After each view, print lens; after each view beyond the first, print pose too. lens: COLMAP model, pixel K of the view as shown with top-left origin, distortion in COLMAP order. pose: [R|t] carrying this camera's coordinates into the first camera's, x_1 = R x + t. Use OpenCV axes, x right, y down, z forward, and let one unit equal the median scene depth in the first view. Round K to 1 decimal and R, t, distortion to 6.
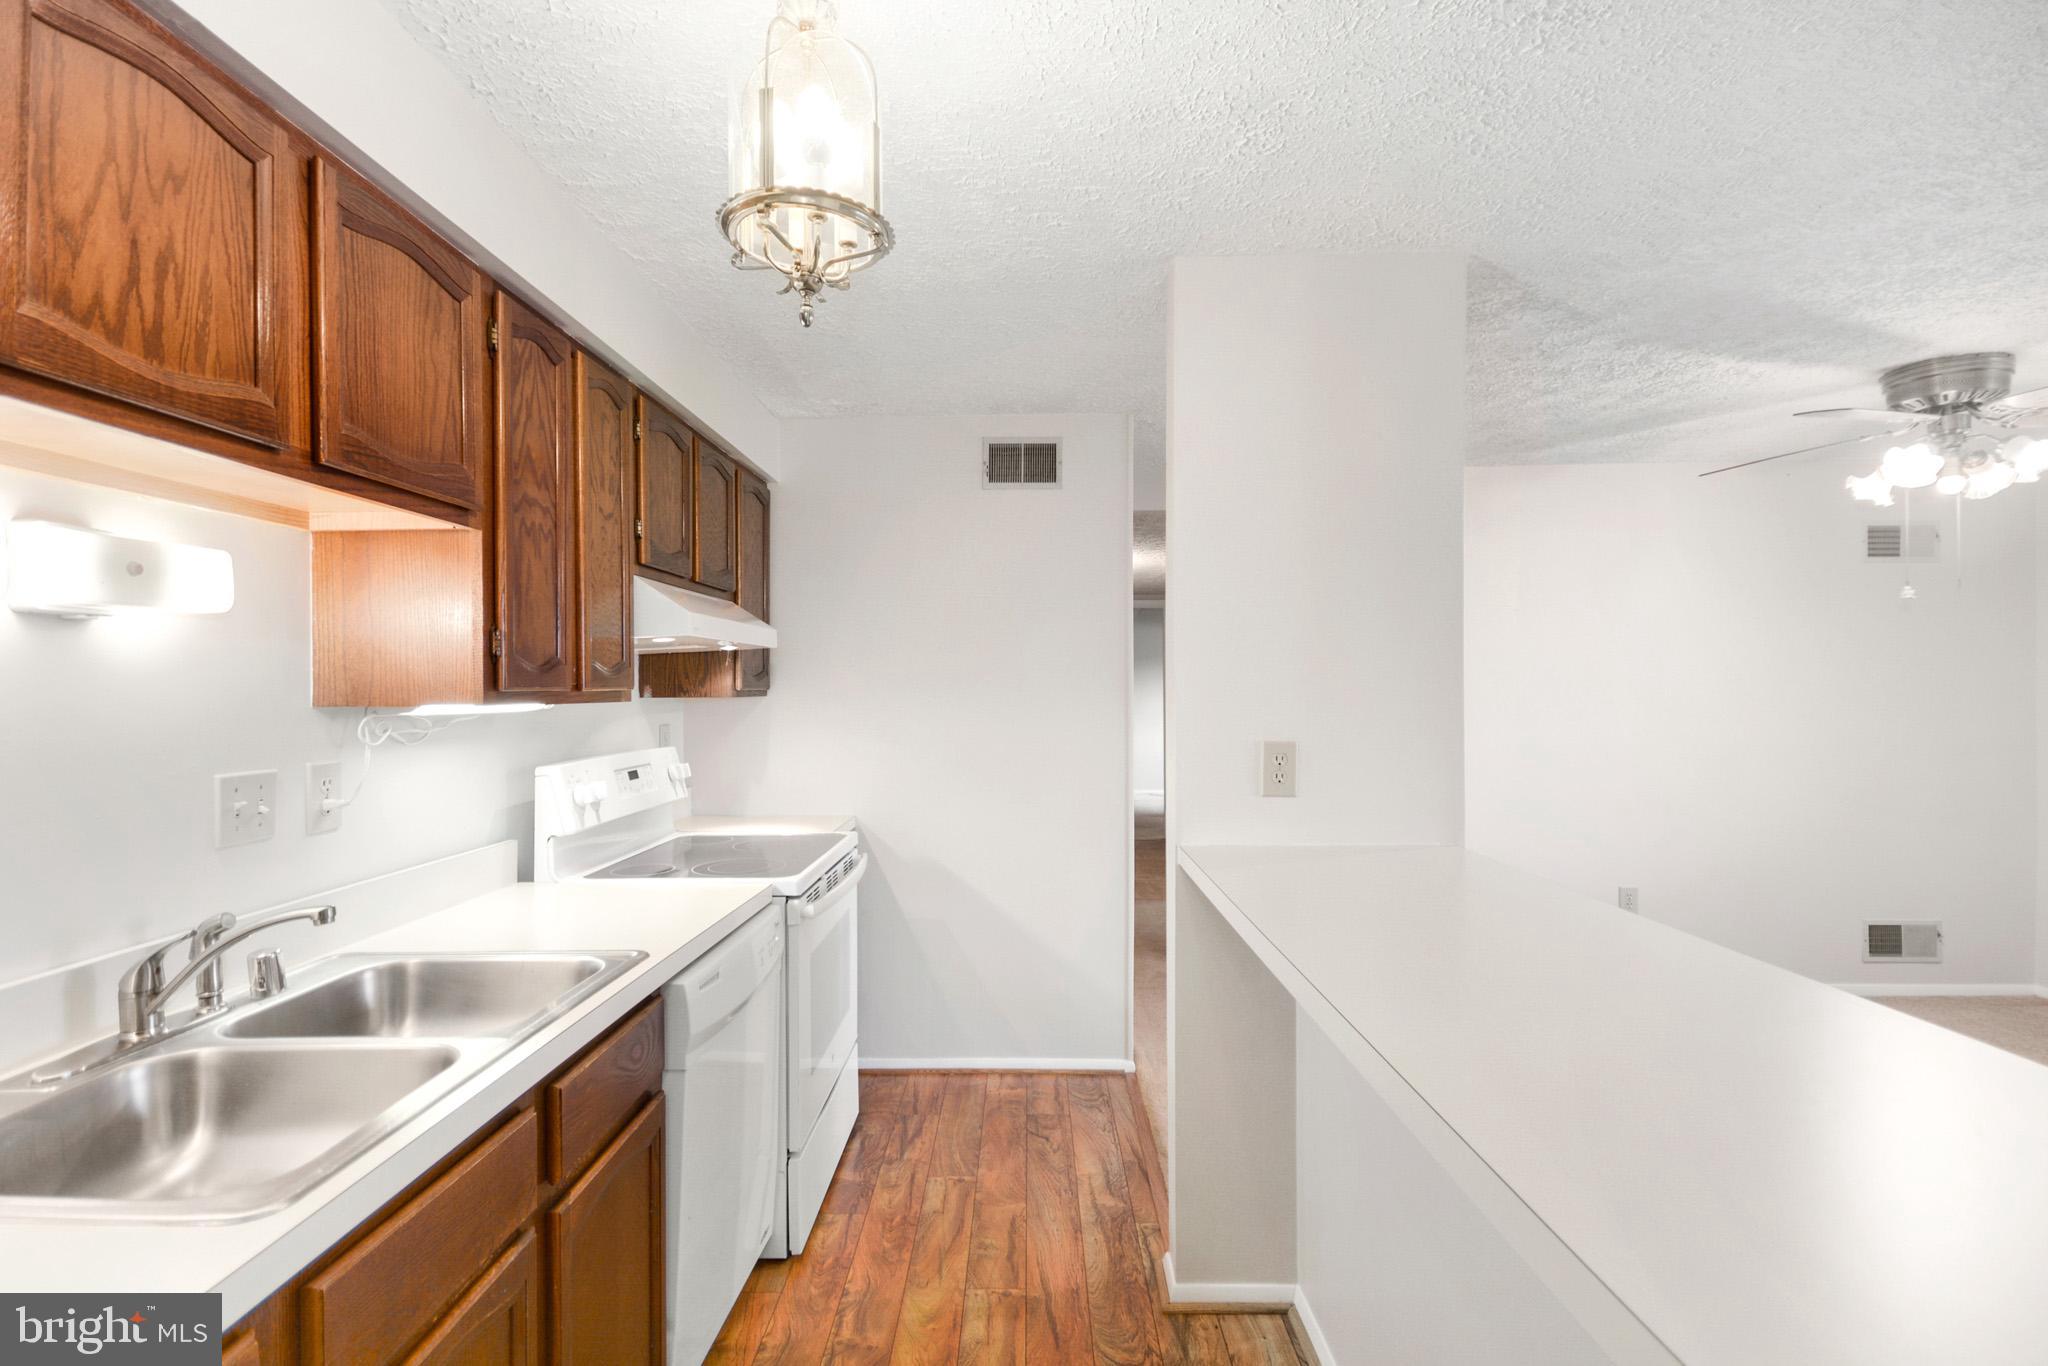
lens RADIAL K [[940.3, 0, 1011.0], [0, 940.3, 686.1], [0, 0, 1]] dist [-0.003334, -0.000805]
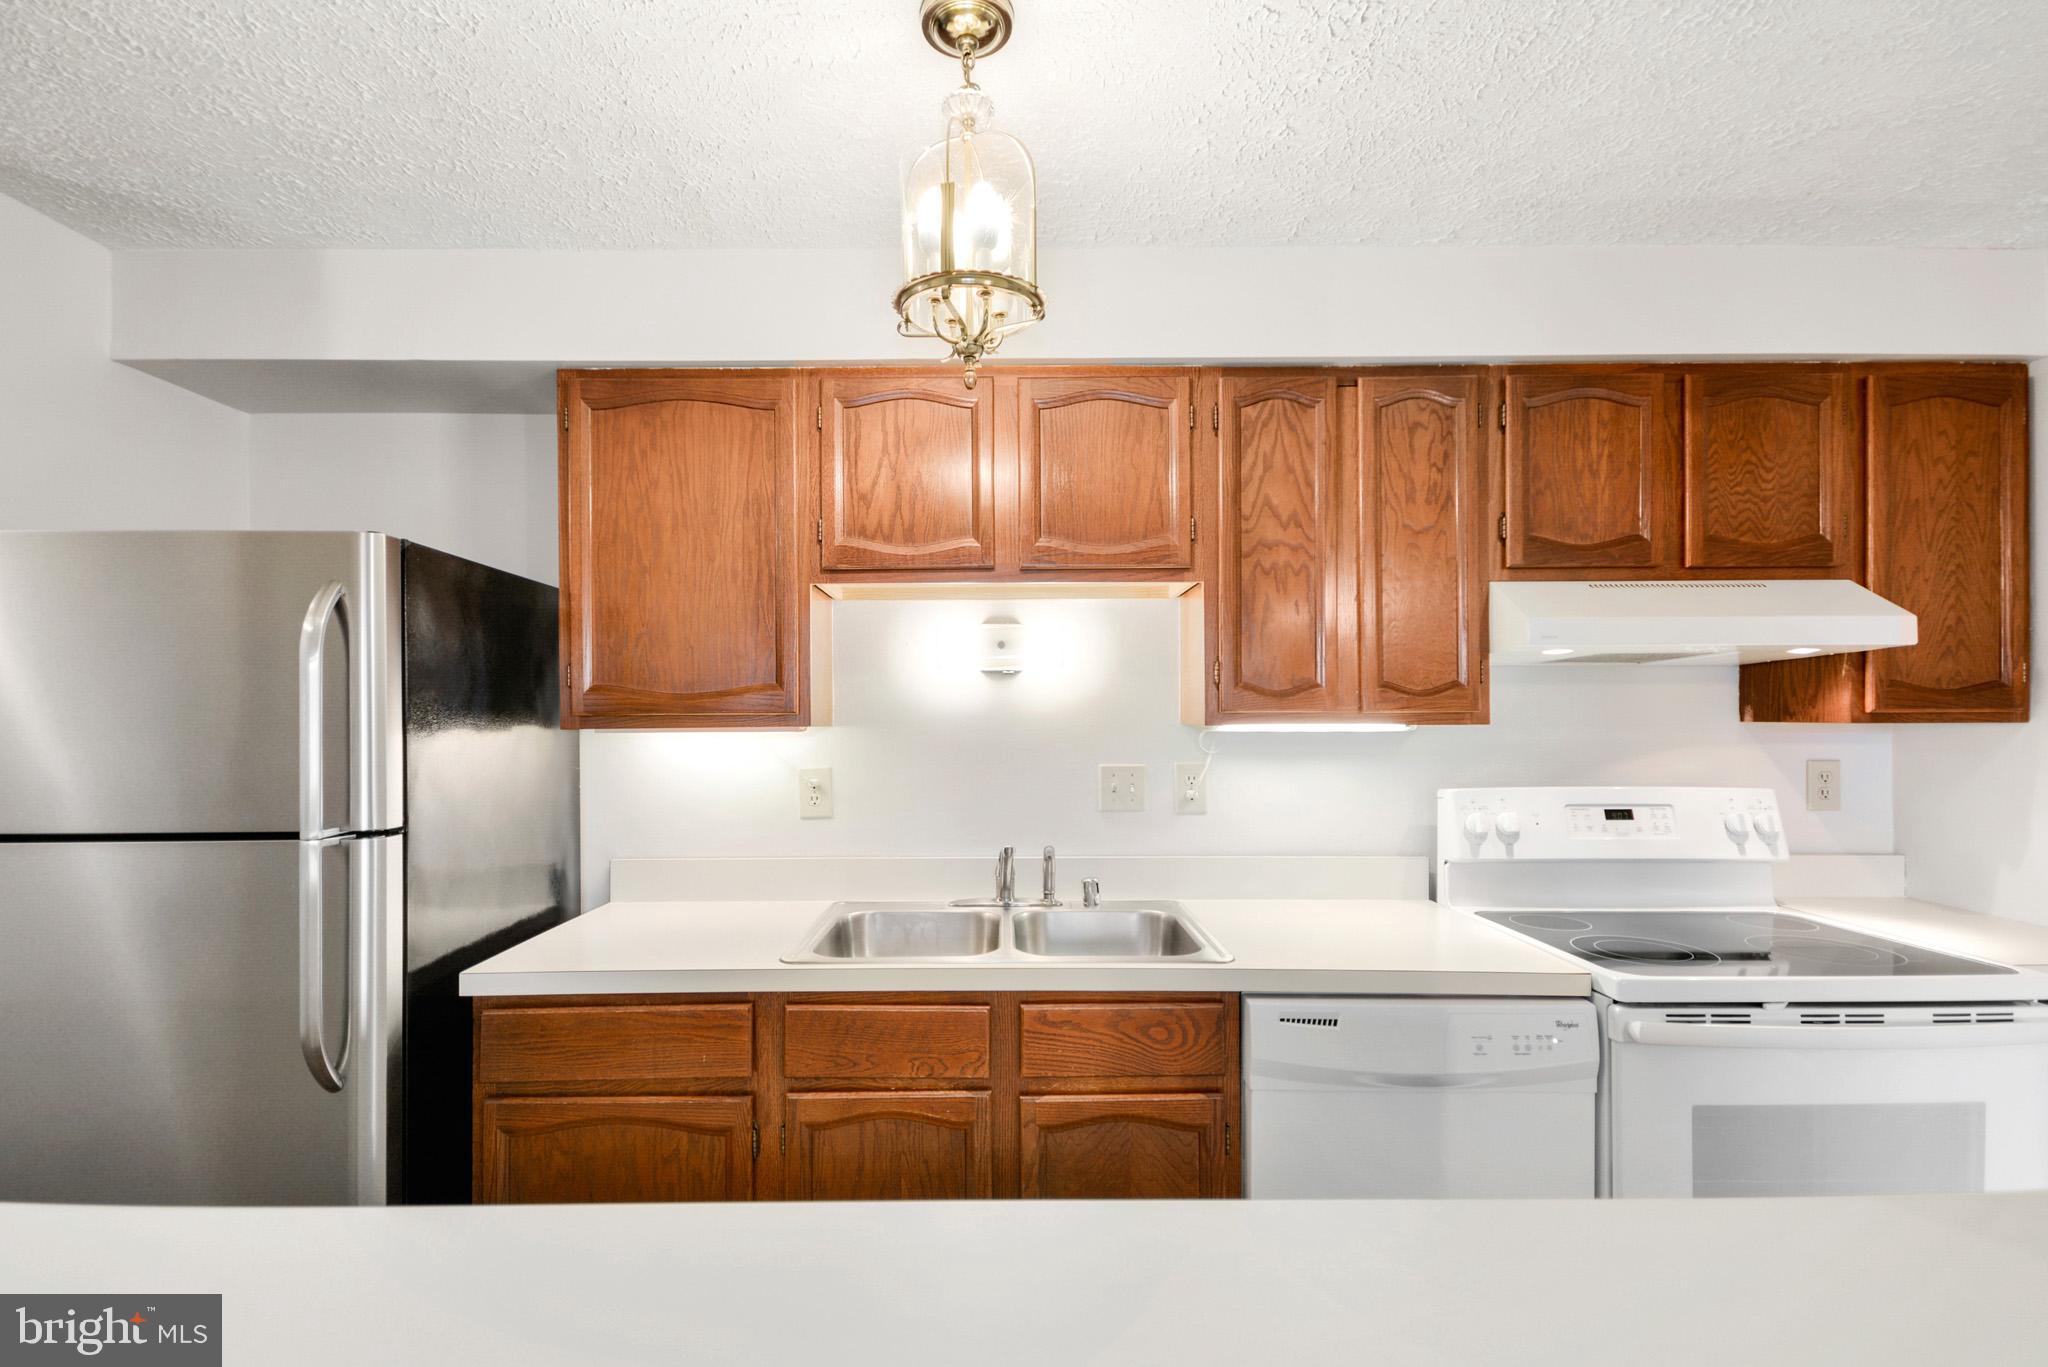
lens RADIAL K [[906.7, 0, 995.9], [0, 906.7, 713.2], [0, 0, 1]] dist [0.005020, -0.000584]
pose [[0.027878, 0.004784, -0.999600, 0.443818], [0.003108, 0.999983, 0.004873, -0.000030], [0.999607, -0.003243, 0.027863, 0.503949]]
